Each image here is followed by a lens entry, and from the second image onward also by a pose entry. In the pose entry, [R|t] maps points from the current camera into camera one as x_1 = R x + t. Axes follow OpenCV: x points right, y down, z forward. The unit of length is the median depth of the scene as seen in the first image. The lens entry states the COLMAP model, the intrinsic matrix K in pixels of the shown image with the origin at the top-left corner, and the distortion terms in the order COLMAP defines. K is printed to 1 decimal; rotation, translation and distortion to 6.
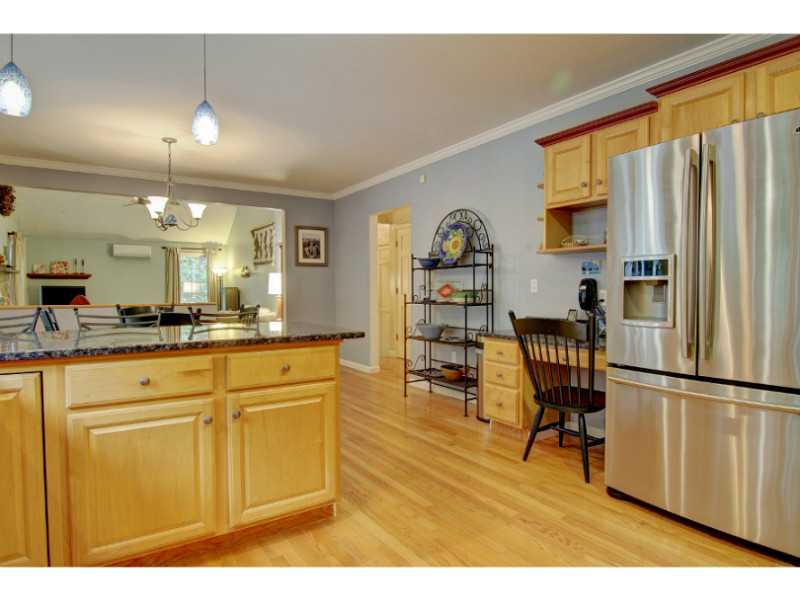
lens RADIAL K [[463.7, 0, 398.9], [0, 463.7, 301.9], [0, 0, 1]] dist [-0.006176, -0.000759]
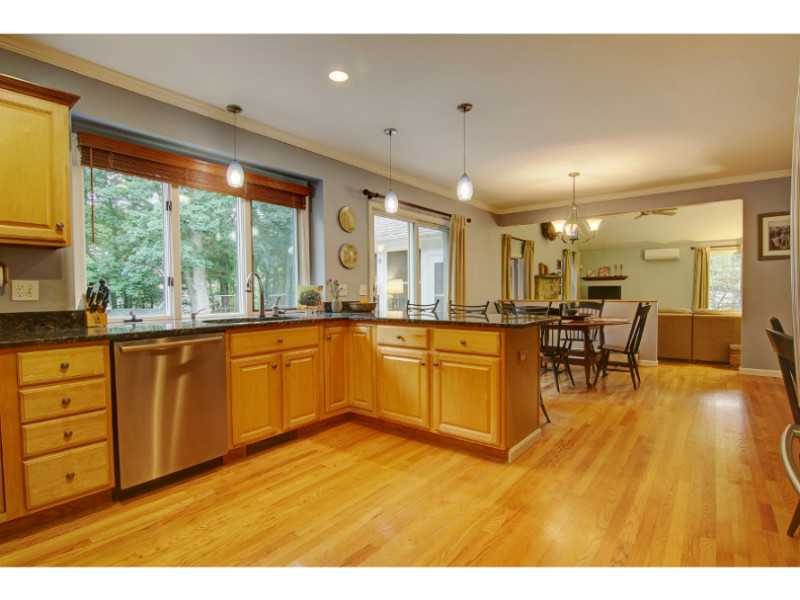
lens RADIAL K [[411.0, 0, 401.6], [0, 411.0, 299.3], [0, 0, 1]] dist [0.005216, 0.000234]
pose [[0.320317, 0.018180, -0.947136, 0.300936], [-0.016087, 0.999776, 0.013750, -0.004035], [0.947174, 0.010832, 0.320538, 0.115207]]
